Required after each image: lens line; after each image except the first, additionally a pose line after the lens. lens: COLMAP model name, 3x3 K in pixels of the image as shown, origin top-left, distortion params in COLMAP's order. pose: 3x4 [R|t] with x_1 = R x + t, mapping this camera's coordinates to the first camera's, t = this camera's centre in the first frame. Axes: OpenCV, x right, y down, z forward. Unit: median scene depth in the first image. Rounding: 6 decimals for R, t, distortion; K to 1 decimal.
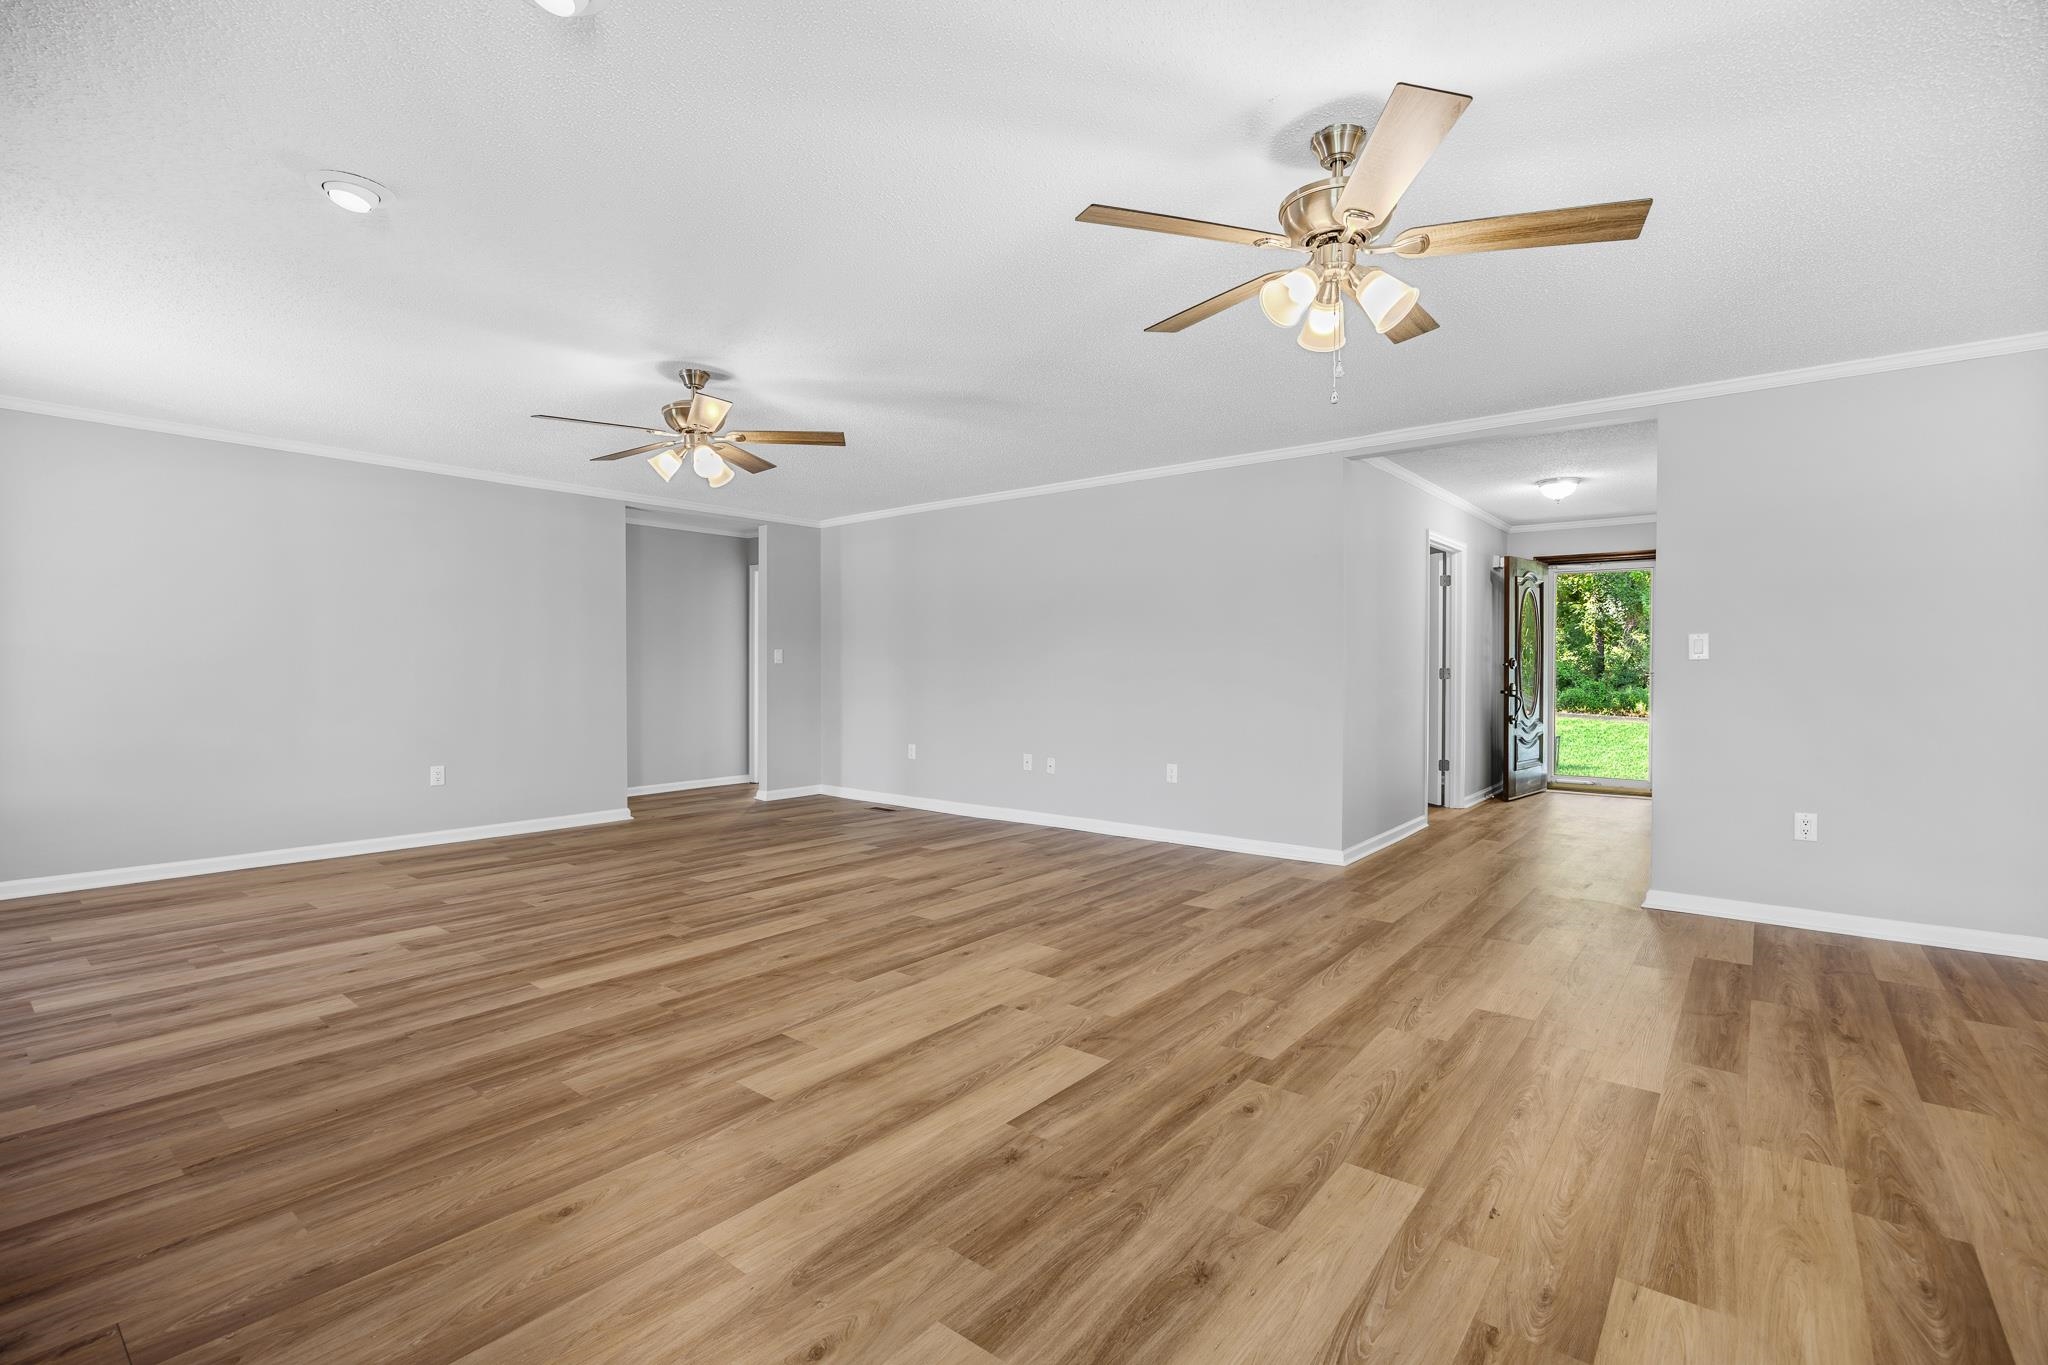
lens RADIAL K [[912.1, 0, 1033.8], [0, 912.1, 681.0], [0, 0, 1]] dist [-0.010311, 0.001934]
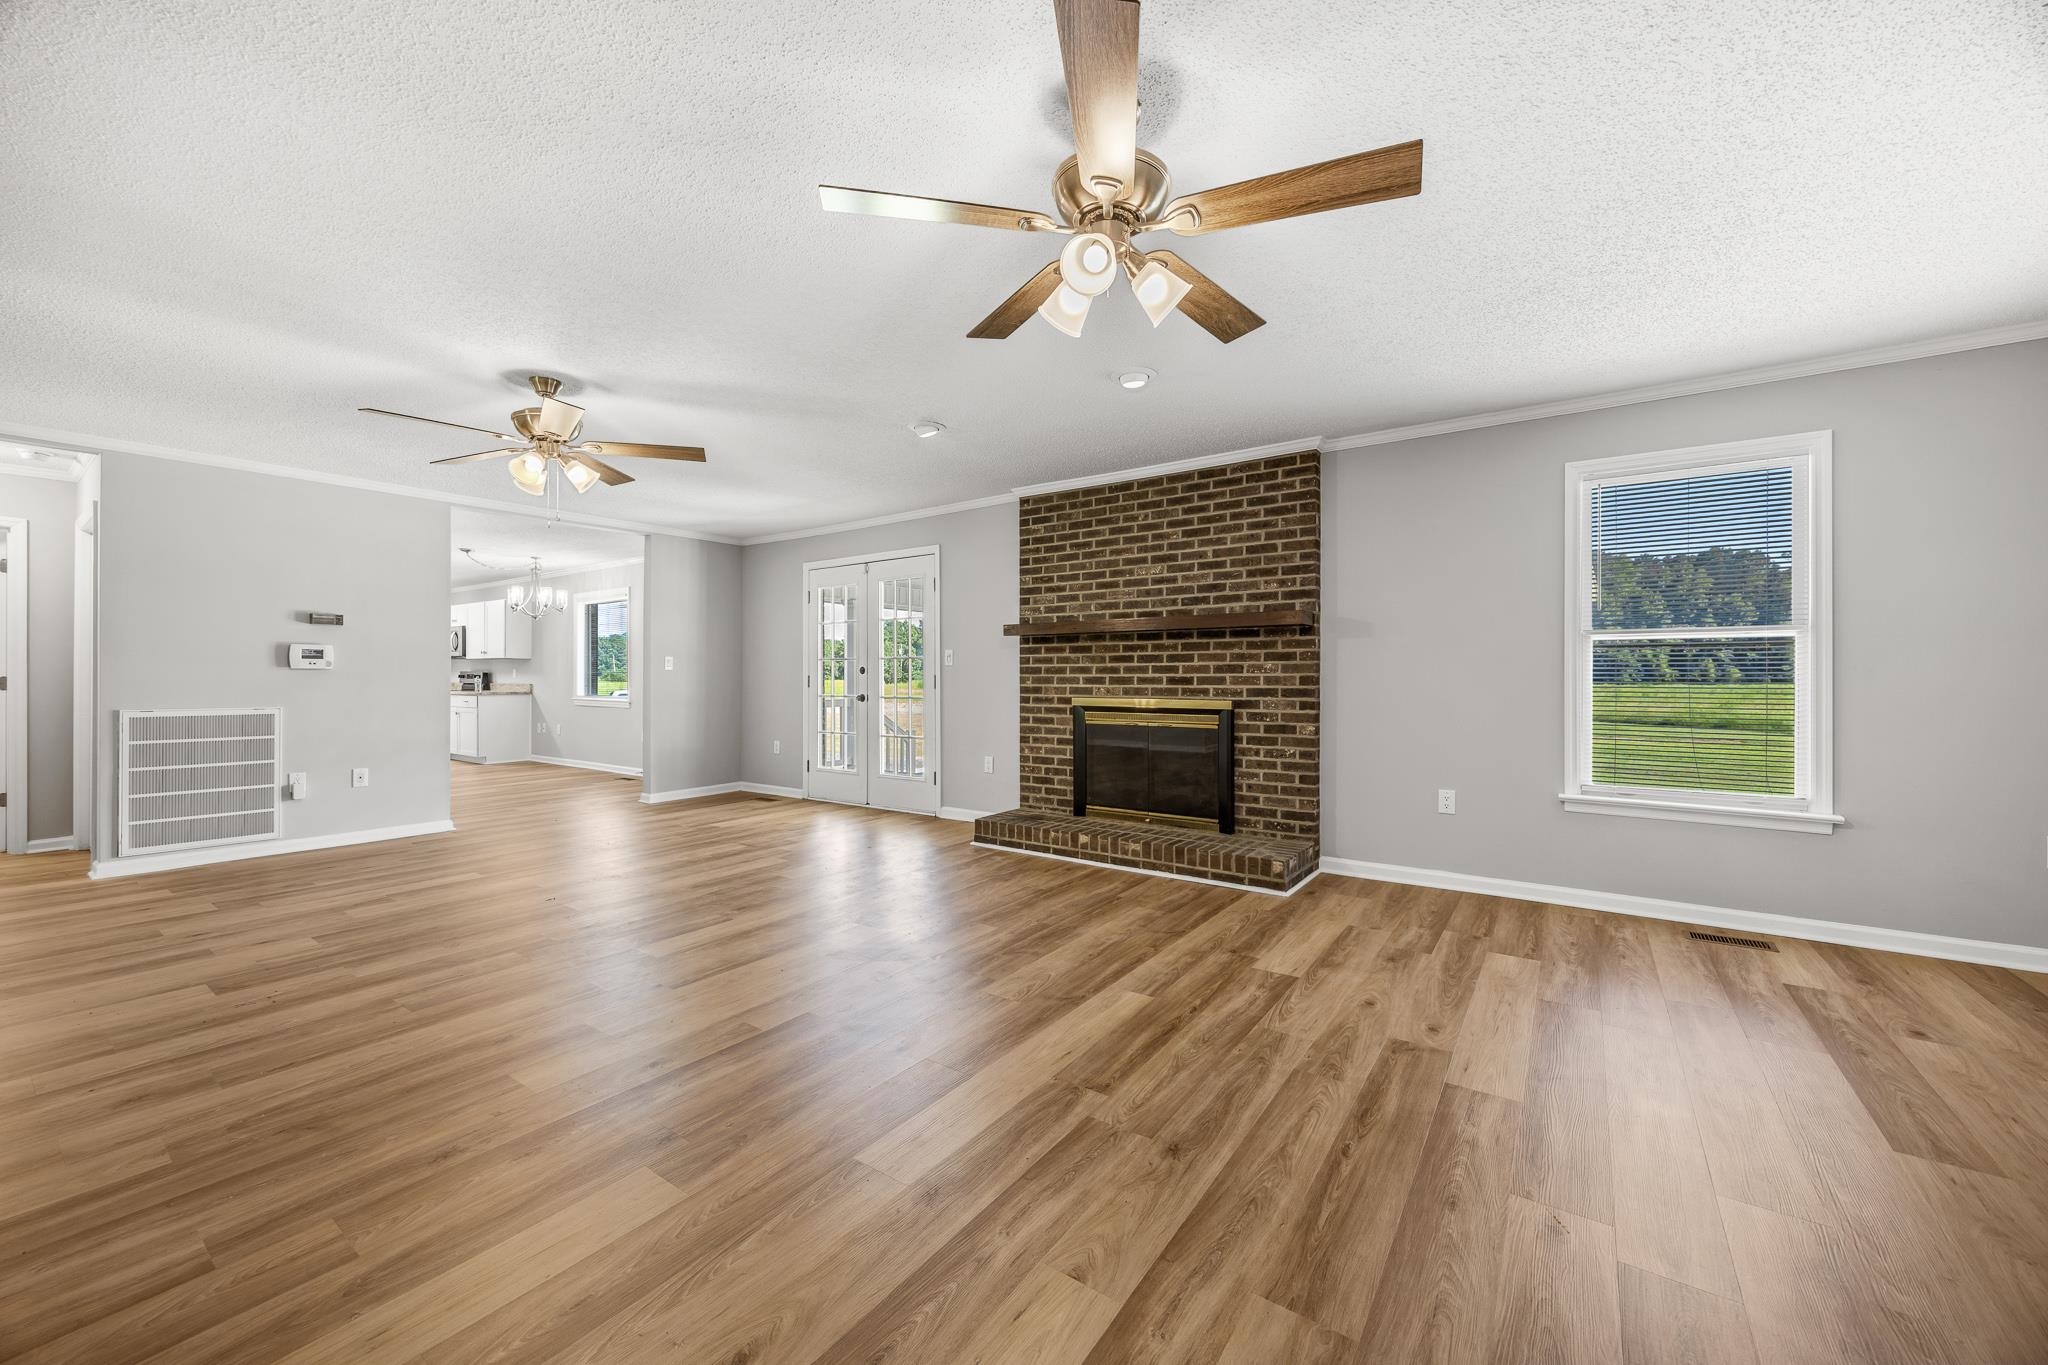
lens RADIAL K [[791.9, 0, 1028.4], [0, 791.9, 677.4], [0, 0, 1]] dist [-0.001987, -0.000061]
pose [[-0.998541, -0.000407, -0.053990, -0.379155], [-0.001357, 0.999845, 0.017559, -0.023453], [0.053974, 0.017607, -0.998387, 1.840212]]
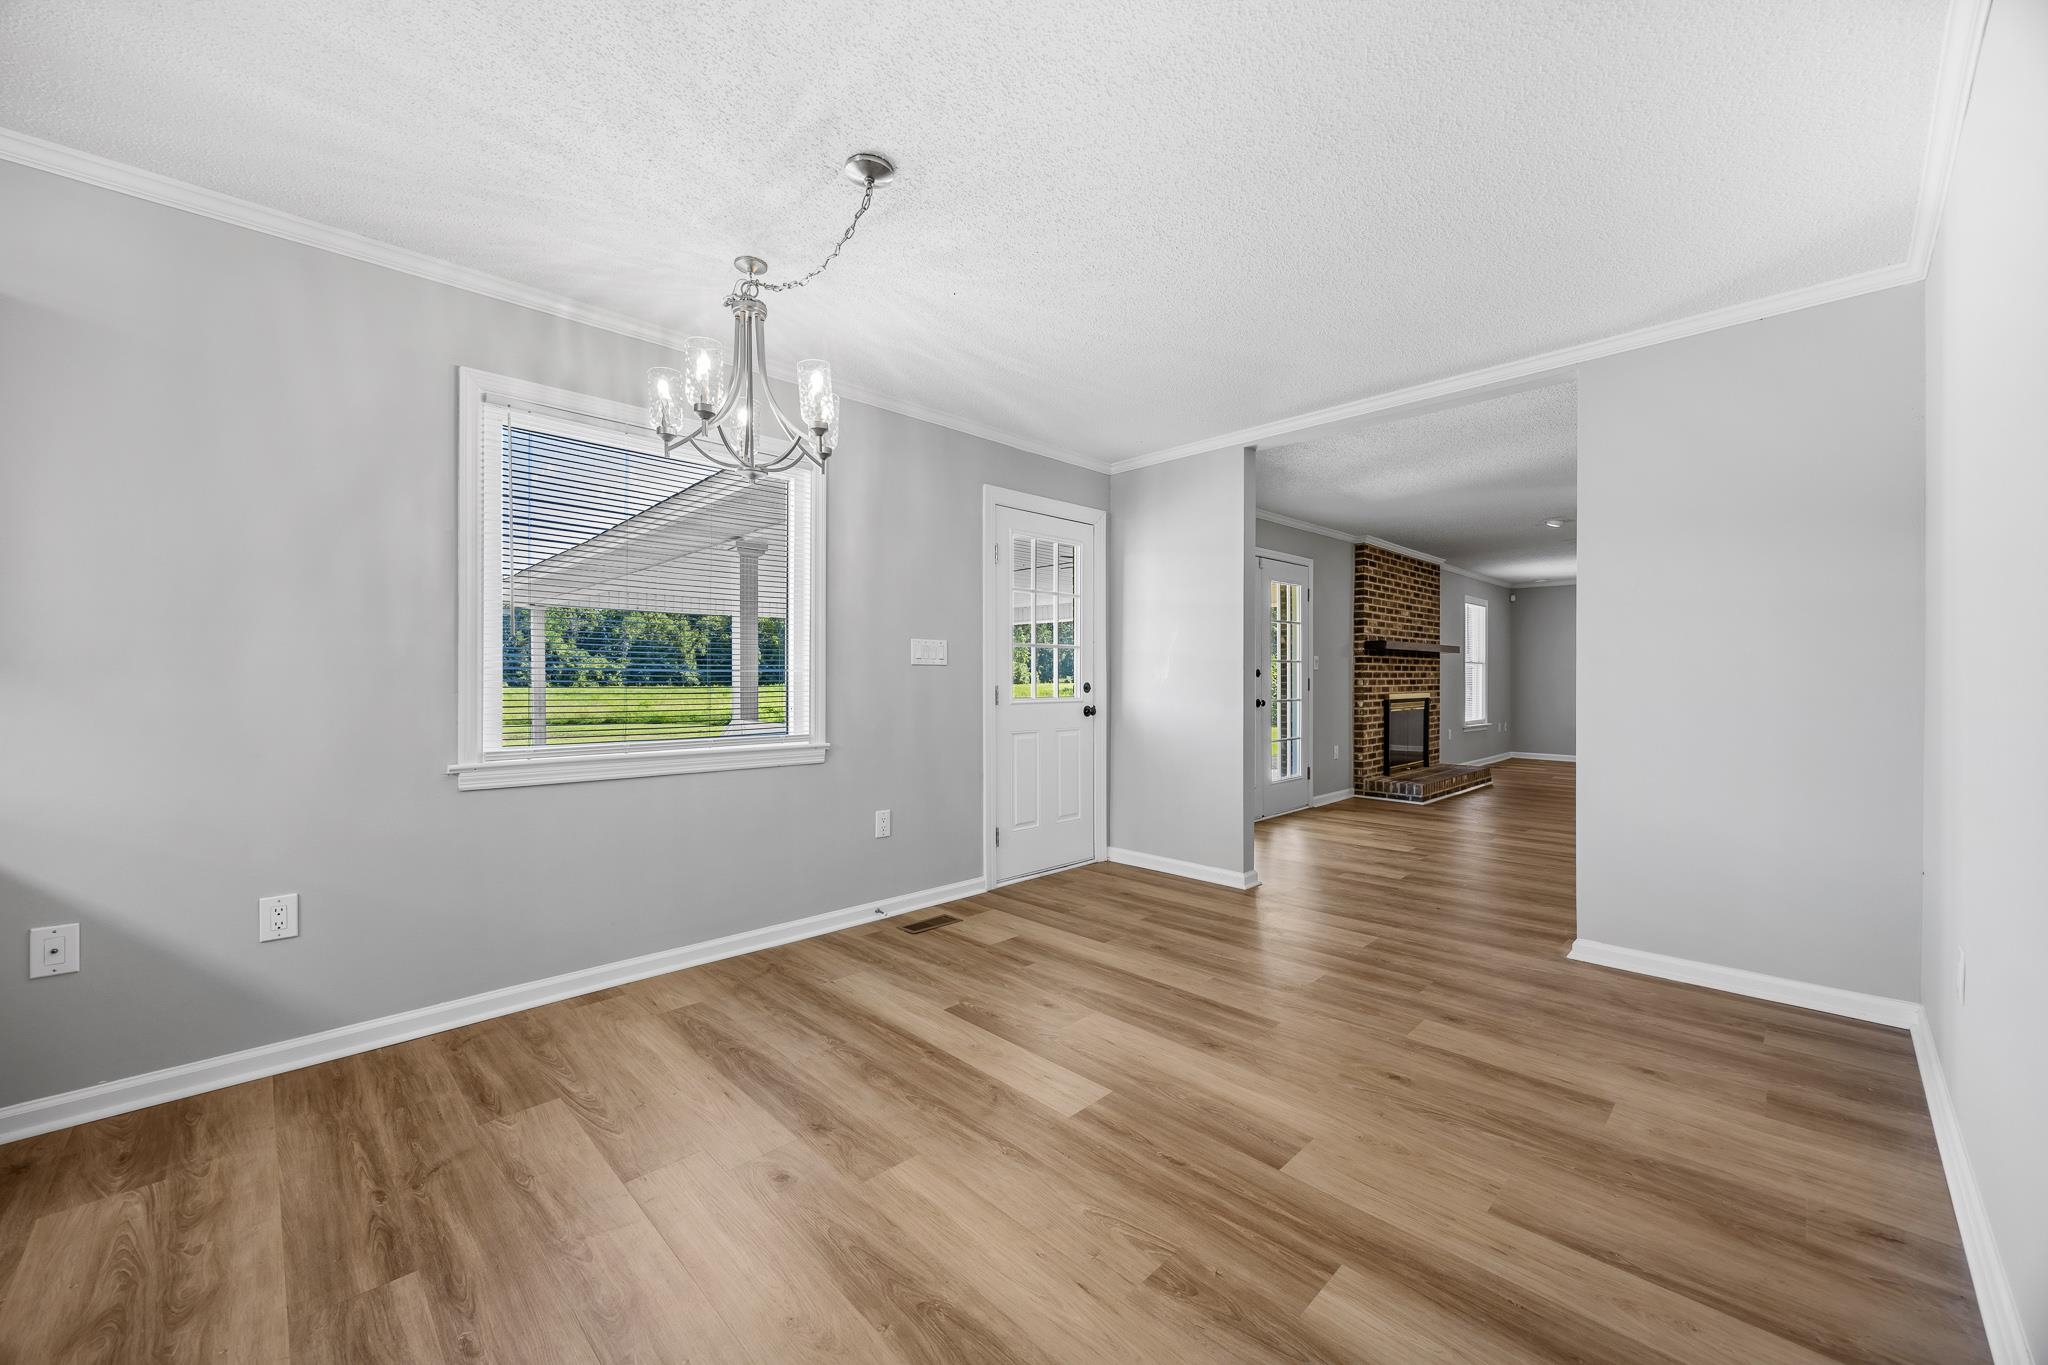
lens RADIAL K [[791.9, 0, 1029.4], [0, 791.9, 680.7], [0, 0, 1]] dist [-0.001987, -0.000061]
pose [[-0.109262, -0.000370, -0.994013, 1.889561], [-0.015727, 0.999875, 0.001357, 0.020575], [0.993889, 0.015781, -0.109255, -0.582121]]
